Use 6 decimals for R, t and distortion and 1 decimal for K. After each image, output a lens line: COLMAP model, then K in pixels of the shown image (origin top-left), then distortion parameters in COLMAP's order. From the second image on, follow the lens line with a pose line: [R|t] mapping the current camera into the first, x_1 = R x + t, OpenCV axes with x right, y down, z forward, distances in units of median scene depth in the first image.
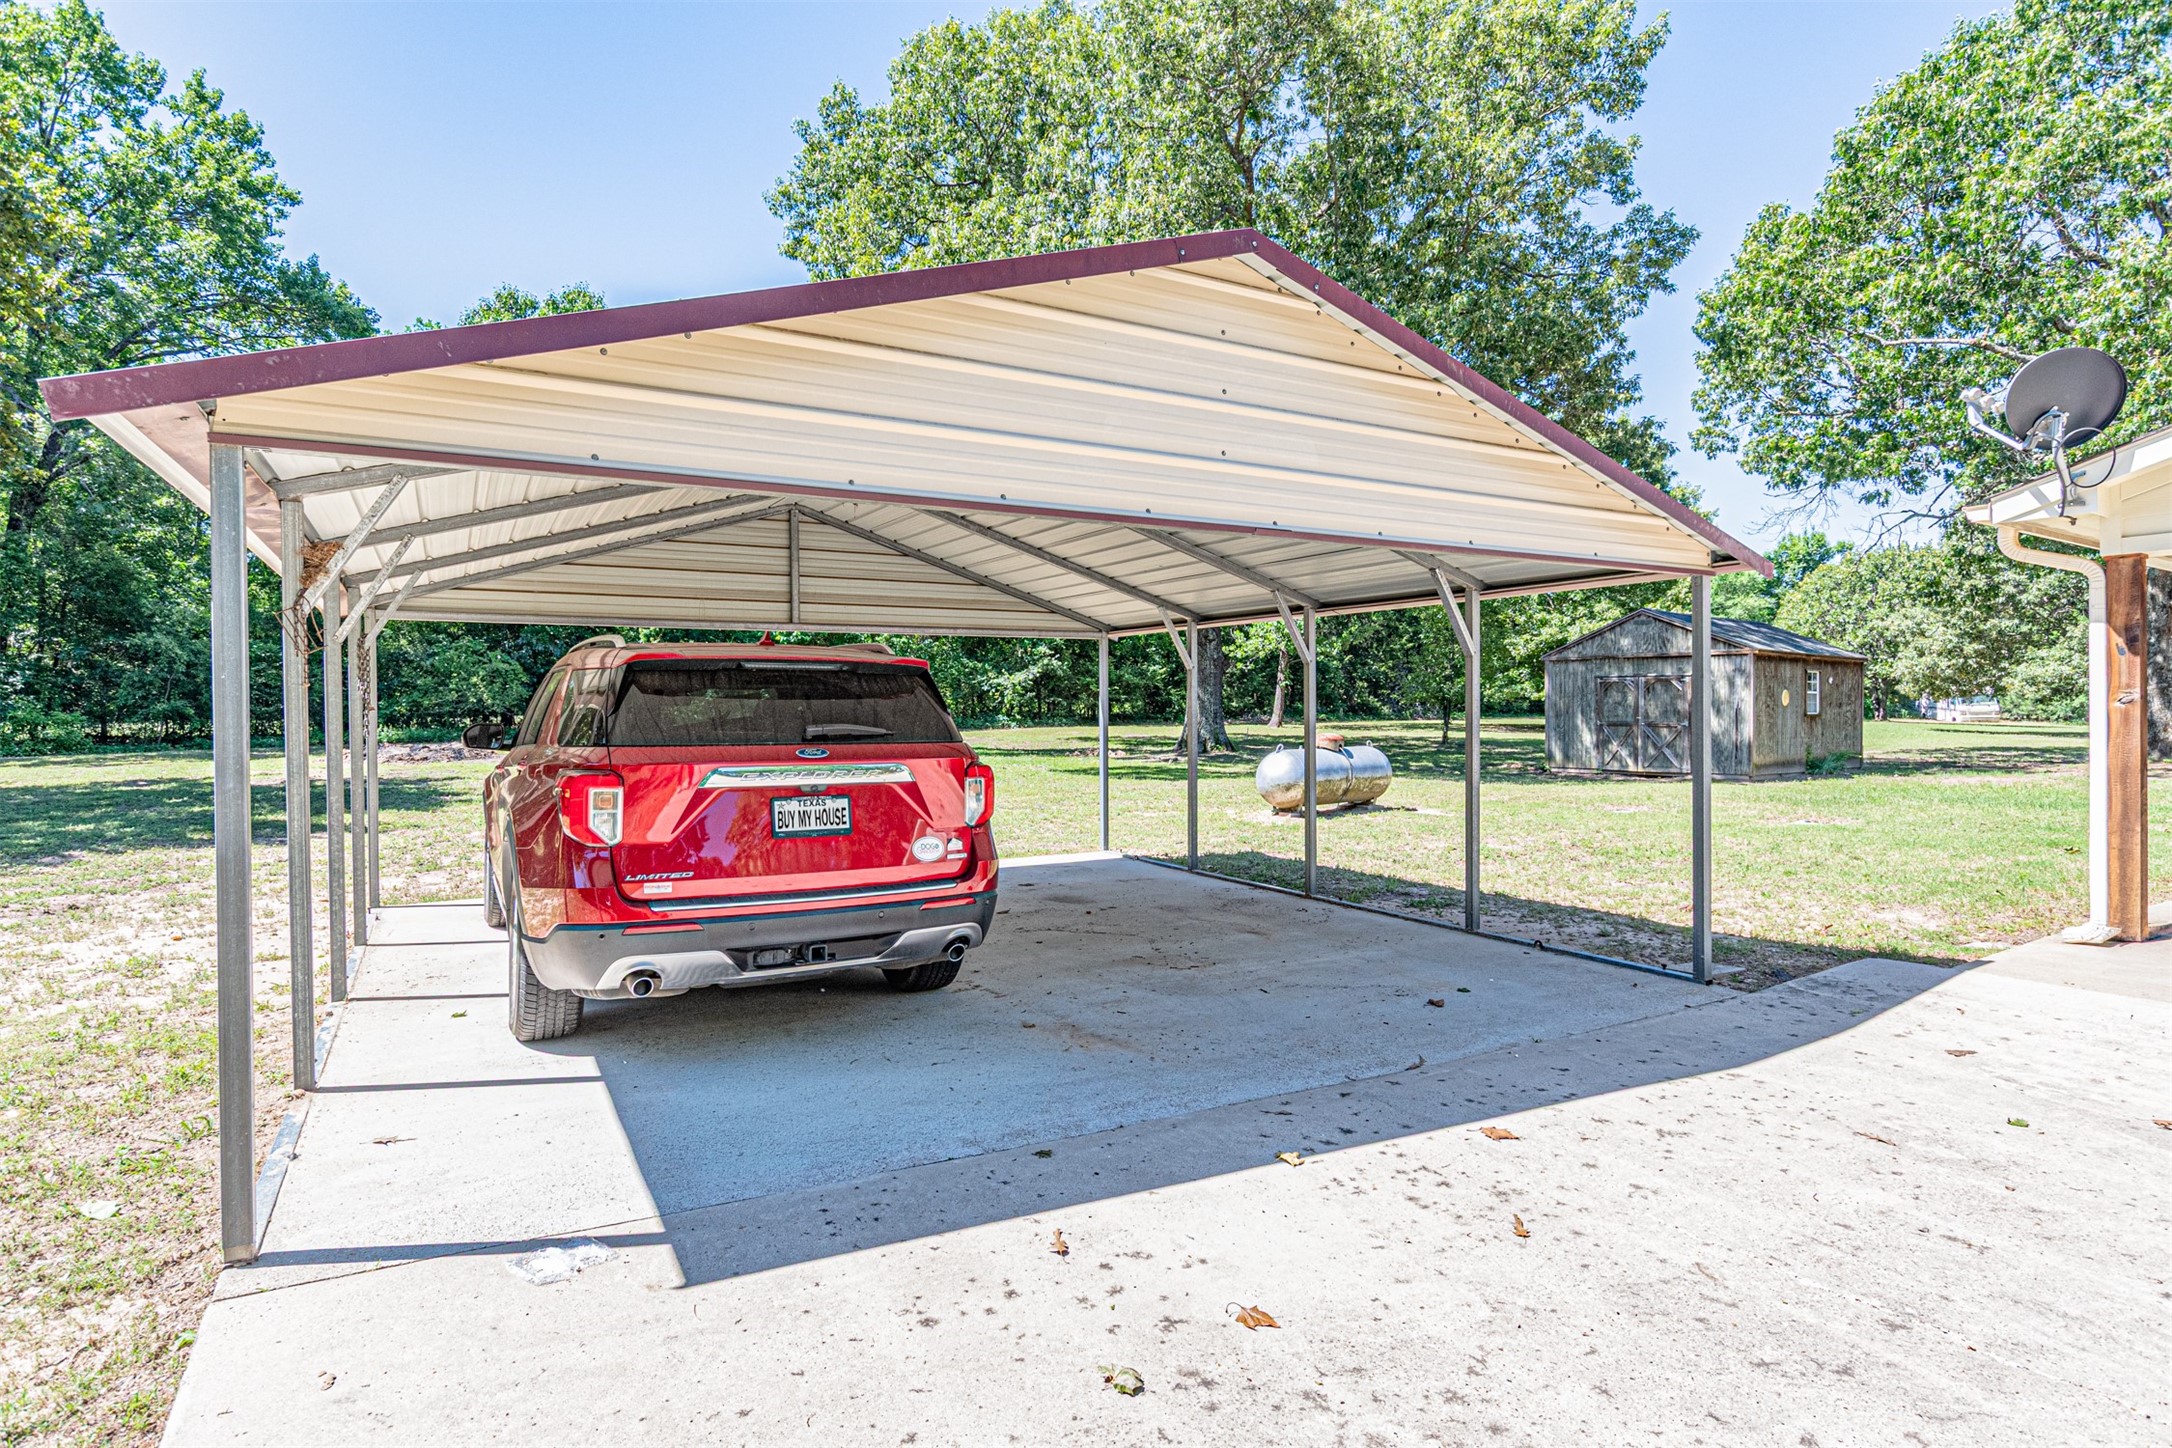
lens RADIAL K [[1122.8, 0, 1073.1], [0, 1122.8, 705.8], [0, 0, 1]] dist [0.005562, -0.001778]
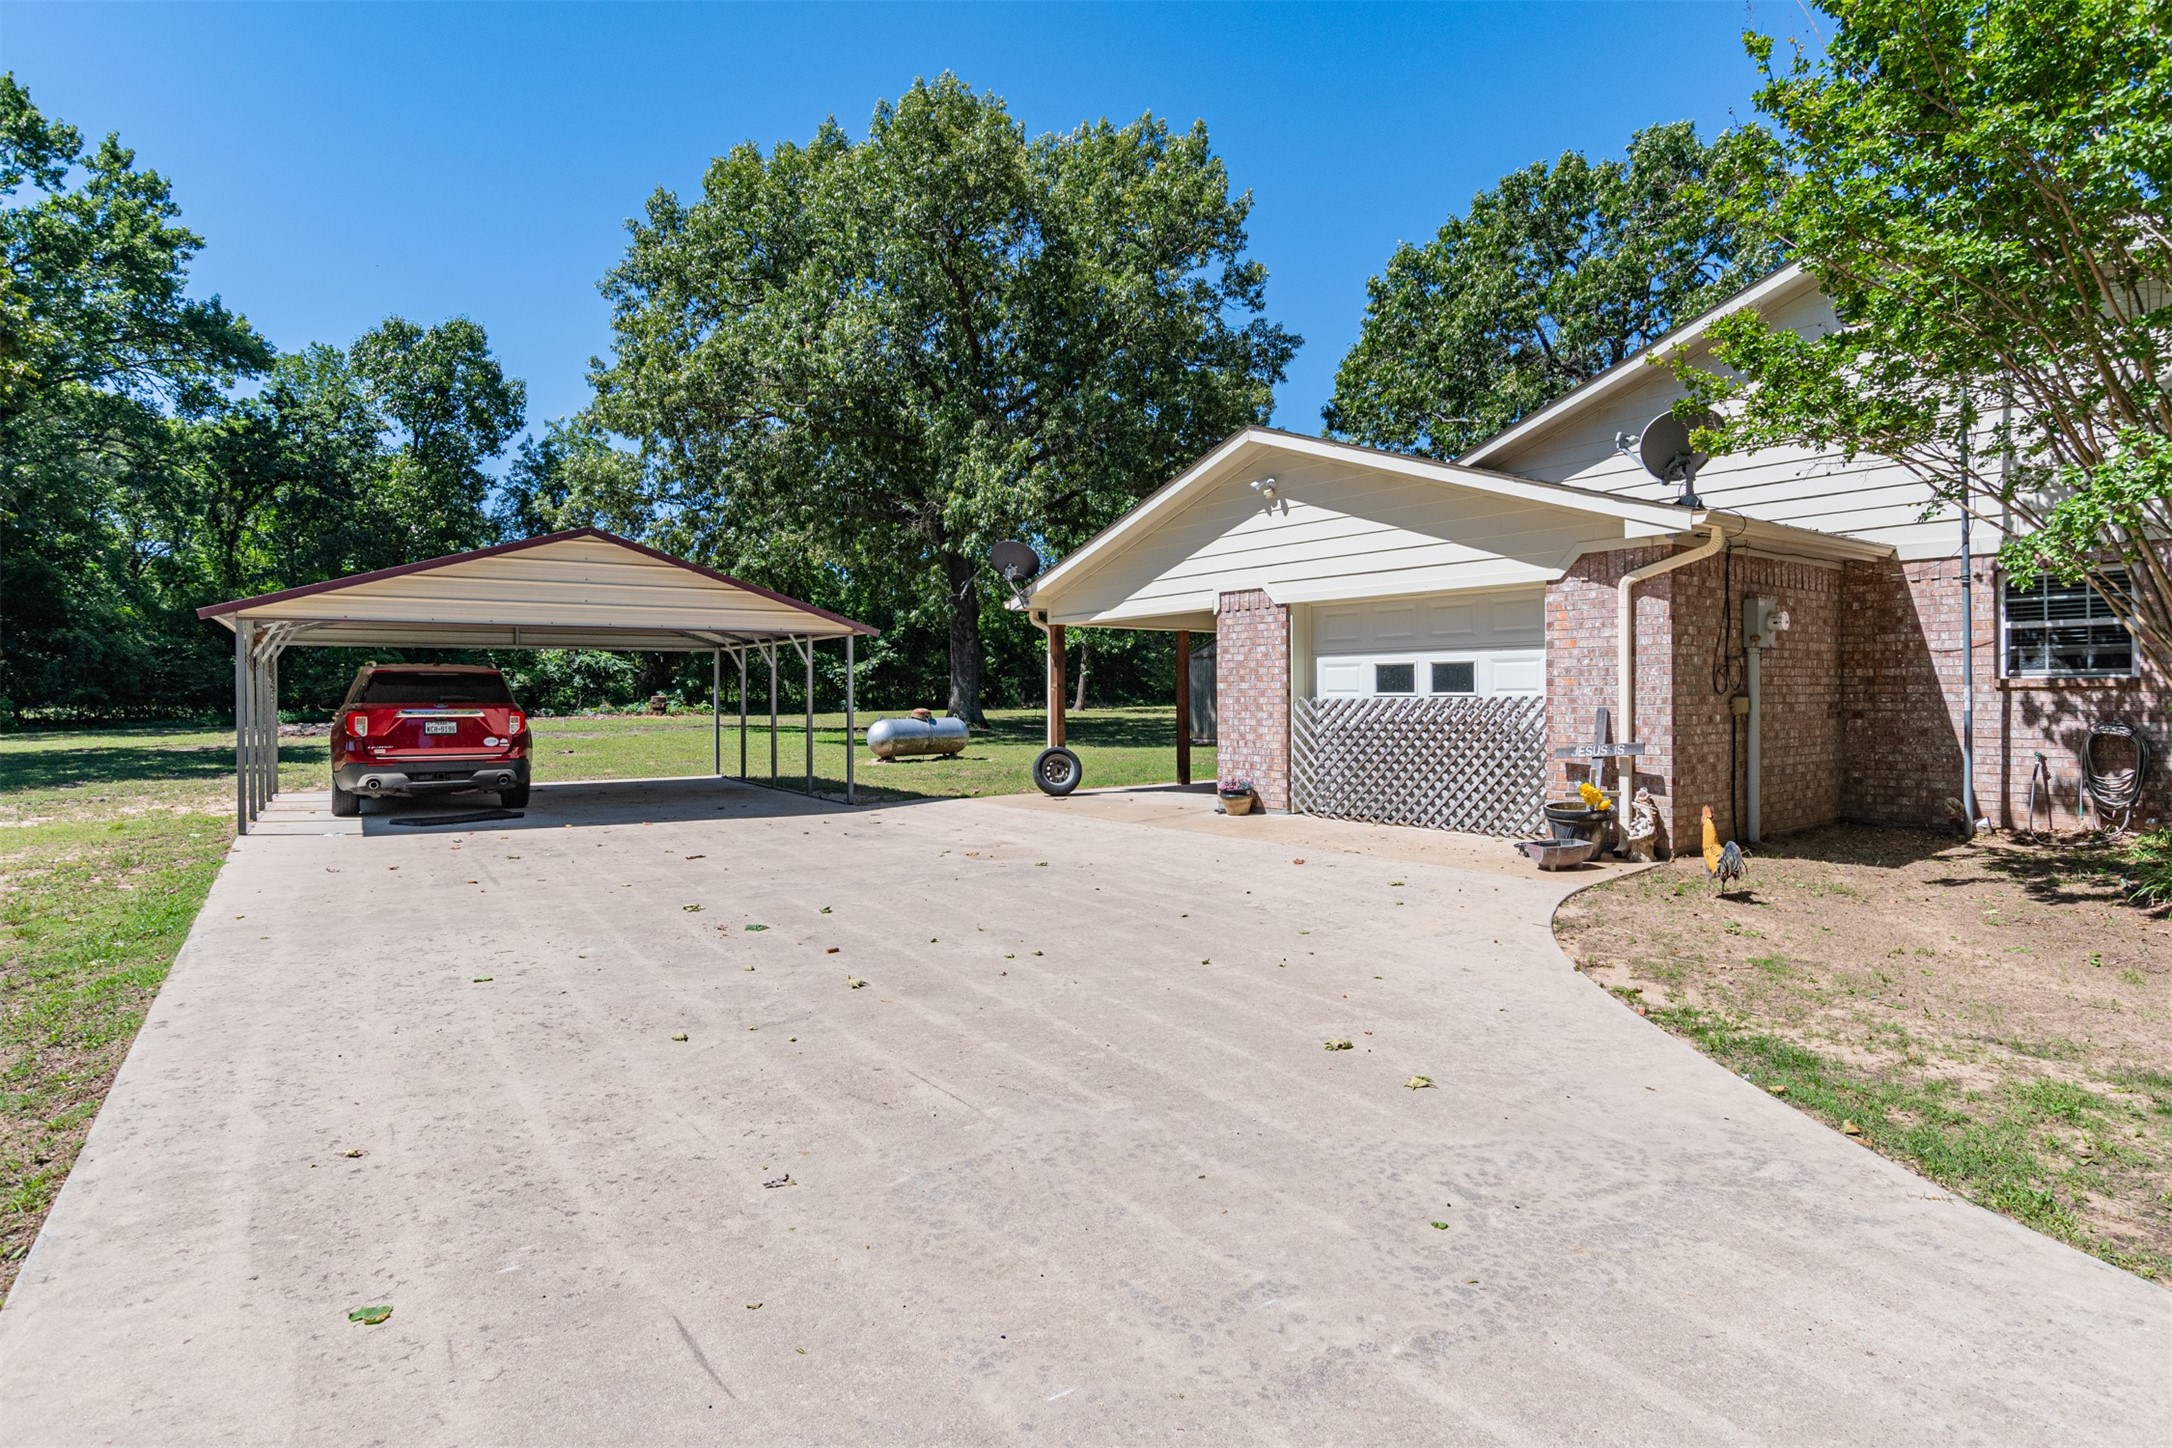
lens RADIAL K [[1151.5, 0, 1090.0], [0, 1151.5, 690.1], [0, 0, 1]] dist [-0.003704, 0.000367]
pose [[0.997858, 0.000951, 0.065416, 0.142765], [-0.000771, 0.999996, -0.002774, 0.001298], [-0.065418, 0.002717, 0.997854, -0.234685]]
